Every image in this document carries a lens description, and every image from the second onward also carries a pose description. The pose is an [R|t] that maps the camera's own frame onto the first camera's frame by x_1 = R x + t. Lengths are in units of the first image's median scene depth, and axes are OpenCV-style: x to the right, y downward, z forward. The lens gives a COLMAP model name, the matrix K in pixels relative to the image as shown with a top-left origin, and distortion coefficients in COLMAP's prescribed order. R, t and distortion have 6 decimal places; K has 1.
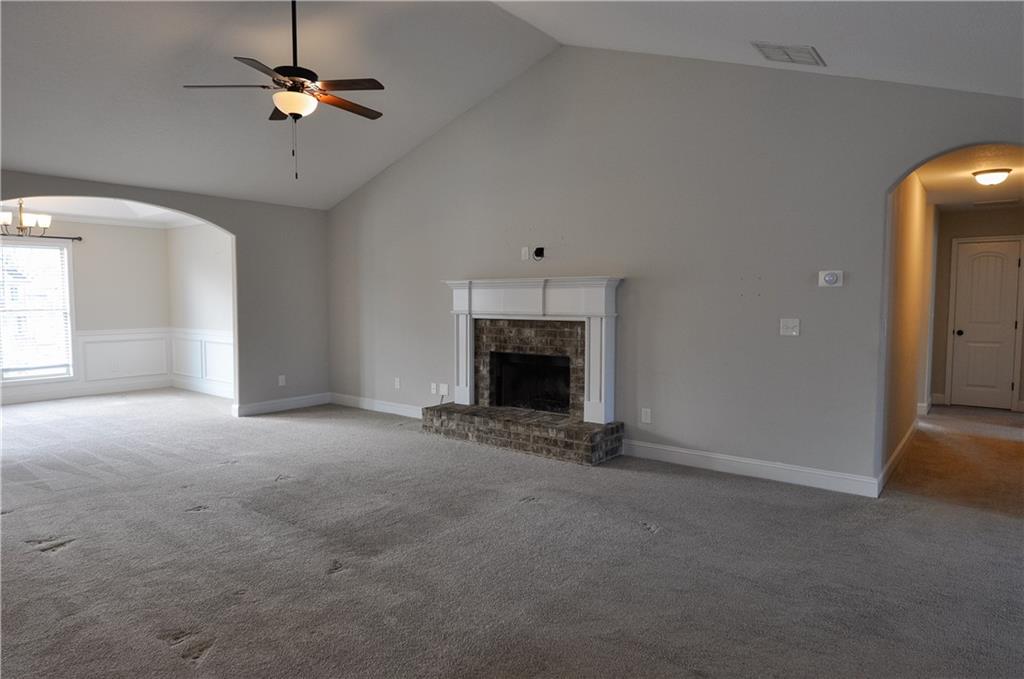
lens RADIAL K [[631.7, 0, 512.0], [0, 631.7, 339.5], [0, 0, 1]] dist [0.000860, -0.000796]
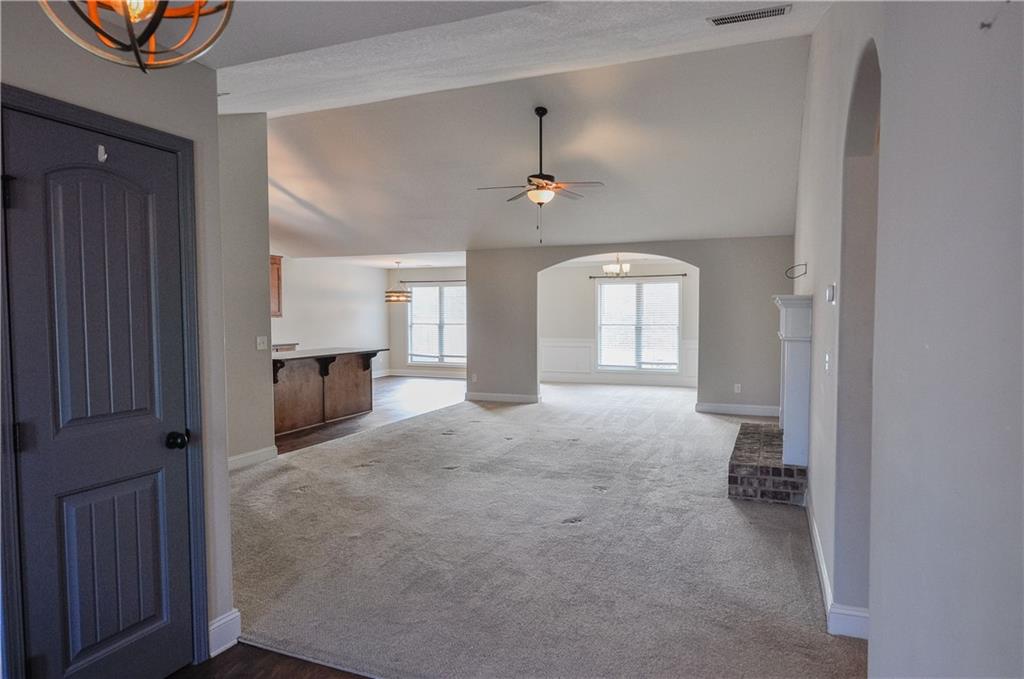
lens RADIAL K [[631.7, 0, 512.0], [0, 631.7, 339.5], [0, 0, 1]] dist [0.000860, -0.000796]
pose [[0.255362, 0.037469, -0.966119, 0.809678], [-0.062594, 0.997793, 0.022152, -0.030105], [0.964817, 0.054816, 0.257143, 0.371865]]
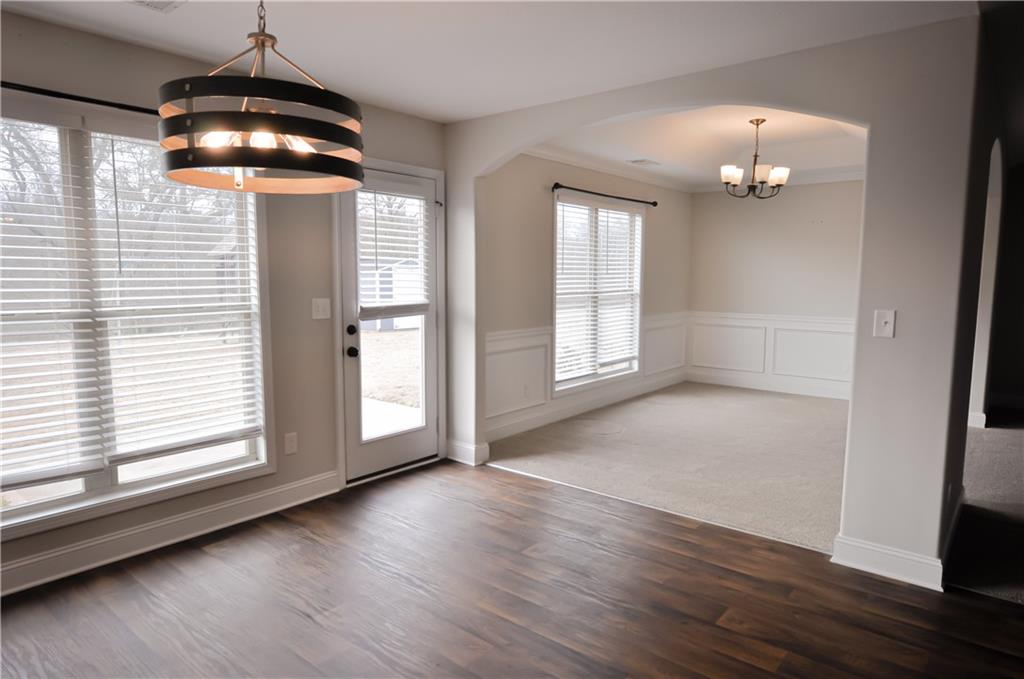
lens RADIAL K [[631.7, 0, 512.0], [0, 631.7, 339.5], [0, 0, 1]] dist [0.000860, -0.000796]
pose [[0.999284, 0.004023, -0.037618, -1.151223], [-0.002661, 0.999342, 0.036181, -0.018317], [0.037739, -0.036055, 0.998637, 0.241704]]
